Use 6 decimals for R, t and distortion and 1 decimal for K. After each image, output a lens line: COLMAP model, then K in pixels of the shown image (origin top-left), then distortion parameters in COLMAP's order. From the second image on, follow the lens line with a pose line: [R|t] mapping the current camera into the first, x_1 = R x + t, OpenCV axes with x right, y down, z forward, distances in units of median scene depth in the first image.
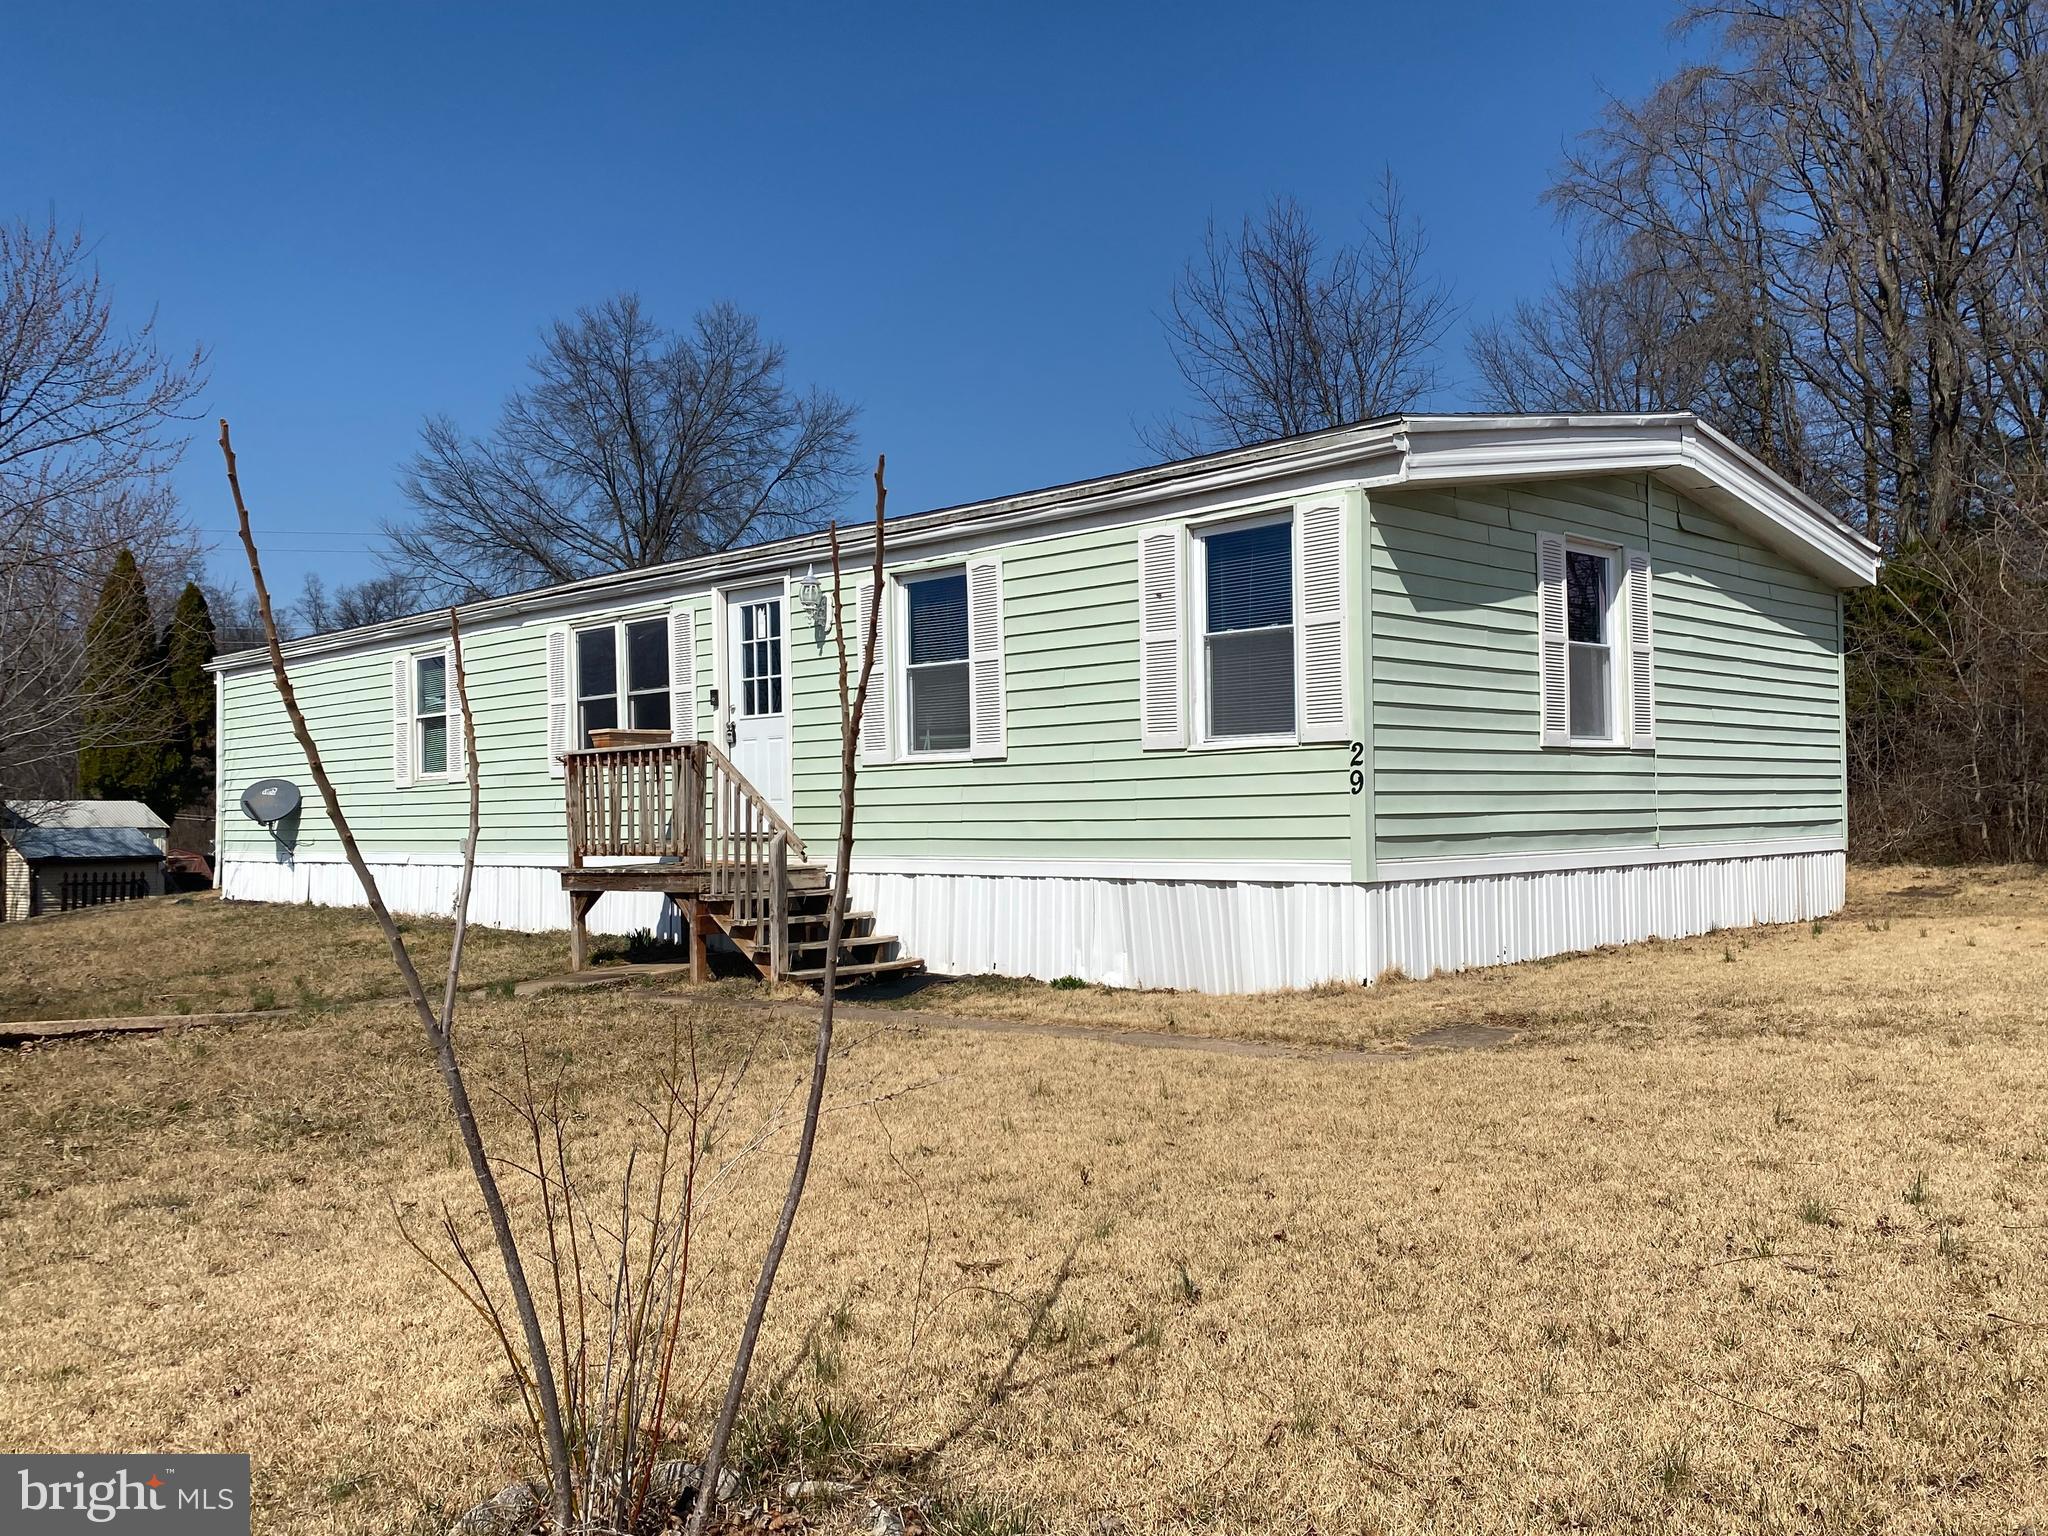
lens RADIAL K [[1681.3, 0, 1020.7], [0, 1681.3, 800.9], [0, 0, 1]] dist [0.210143, -0.484022]
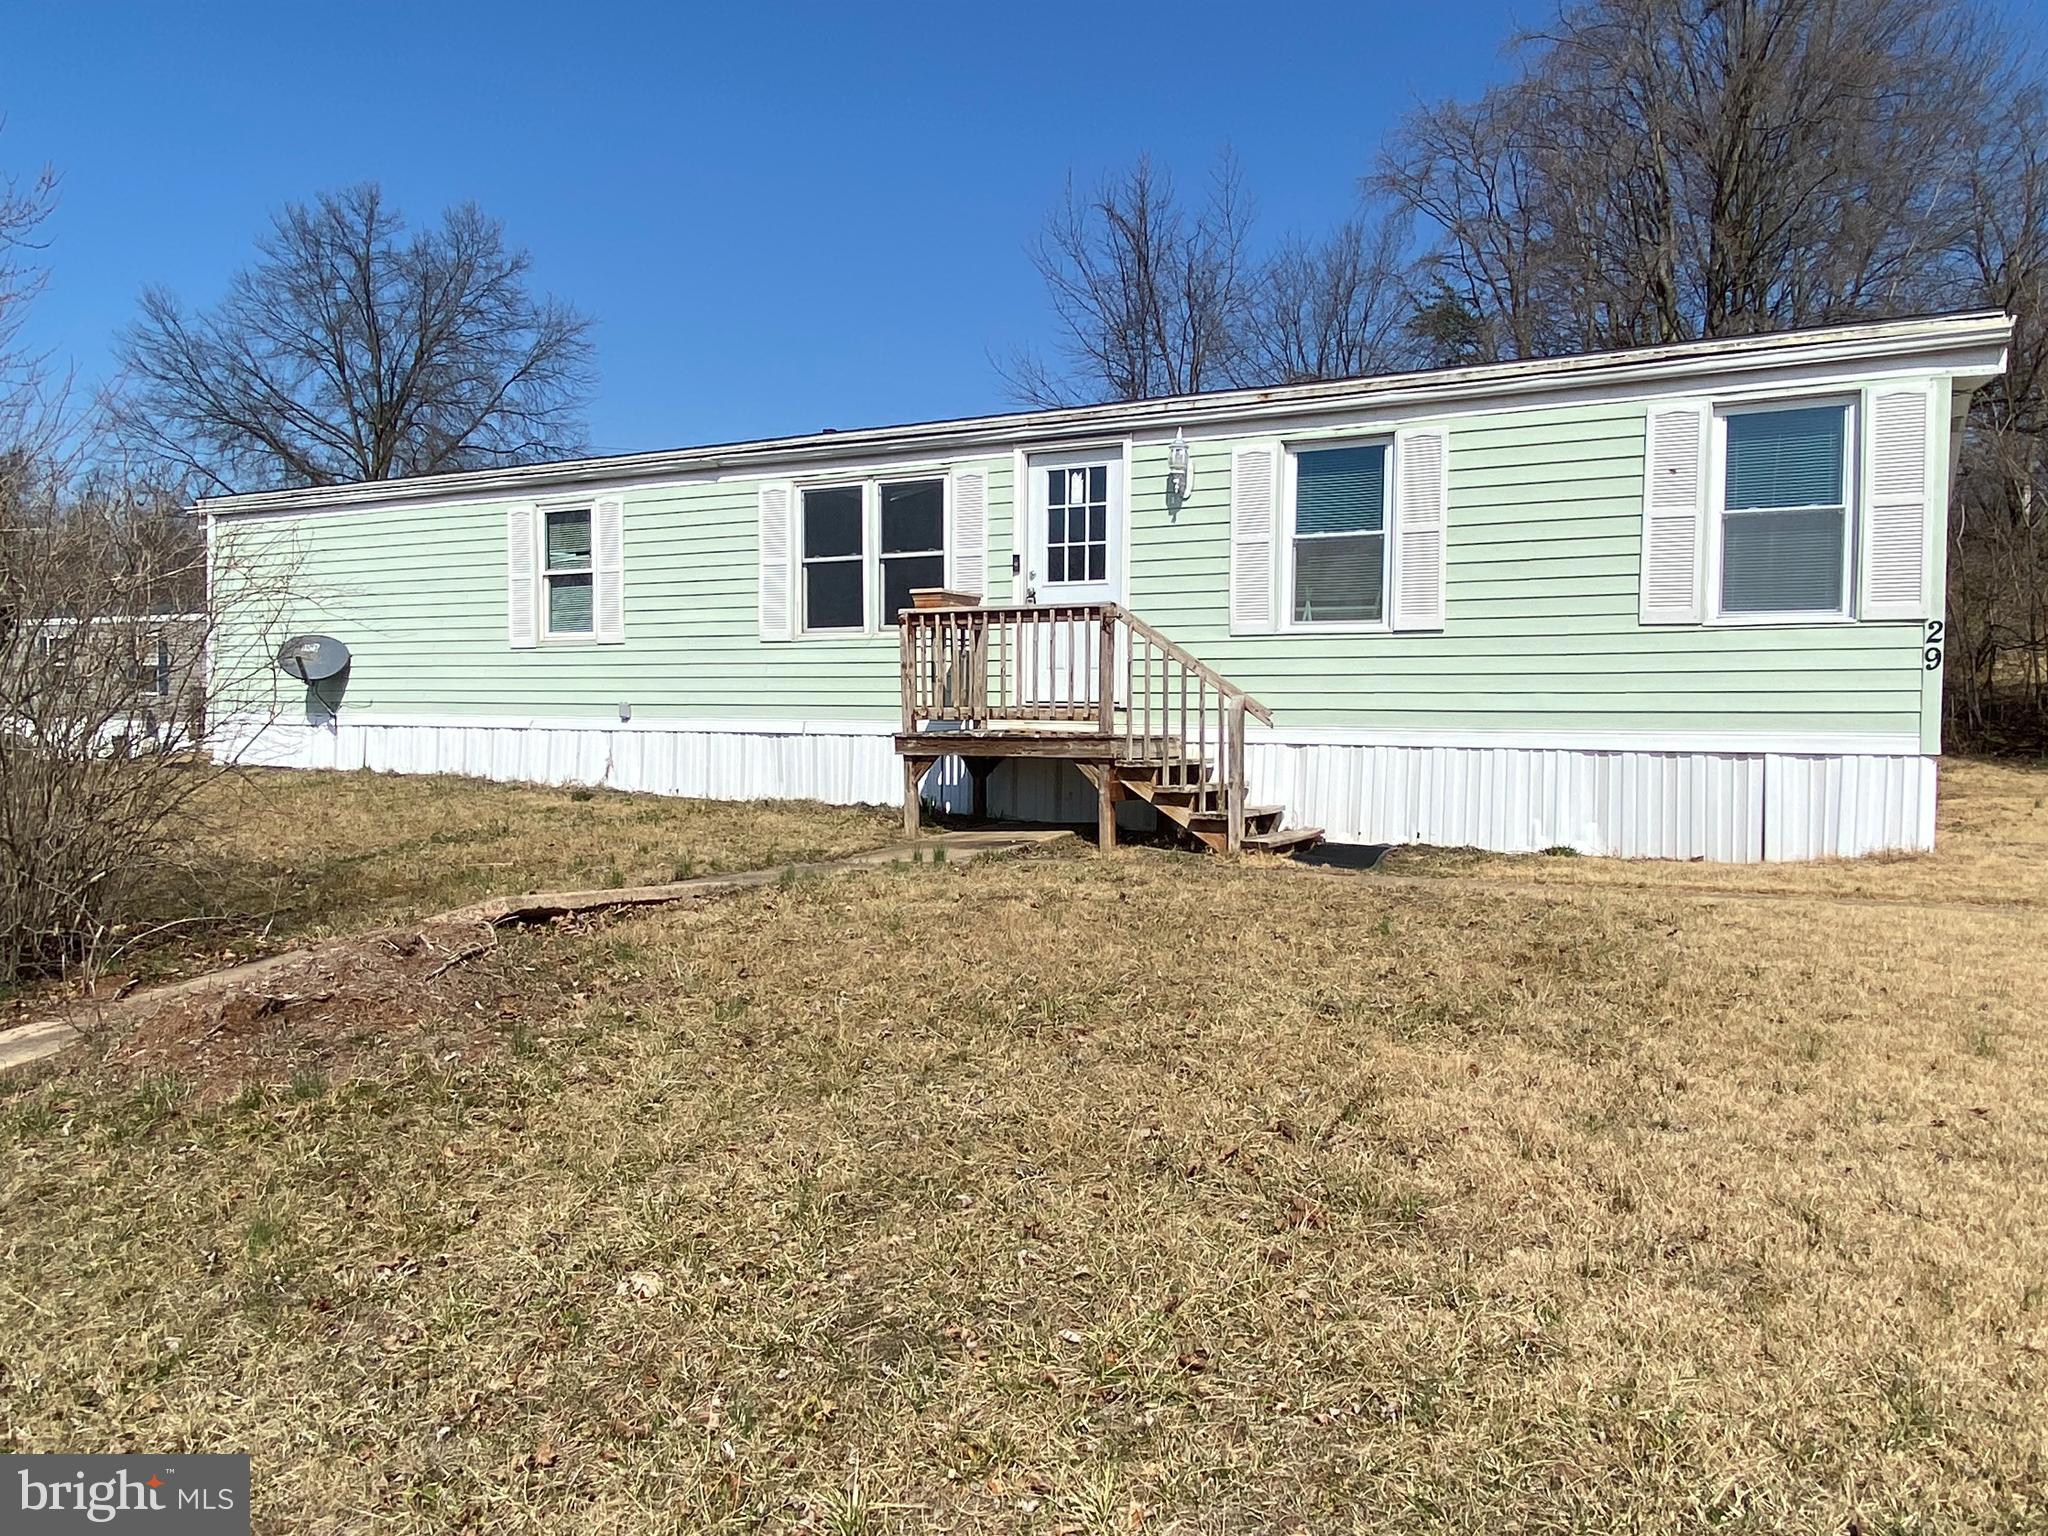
lens RADIAL K [[1437.1, 0, 1024.0], [0, 1437.1, 768.0], [0, 0, 1]] dist [0.114005, -0.149716]
pose [[0.961310, 0.016116, 0.274997, -0.402790], [-0.027910, 0.998848, 0.039028, 0.025036], [-0.274051, -0.045193, 0.960653, 0.192219]]
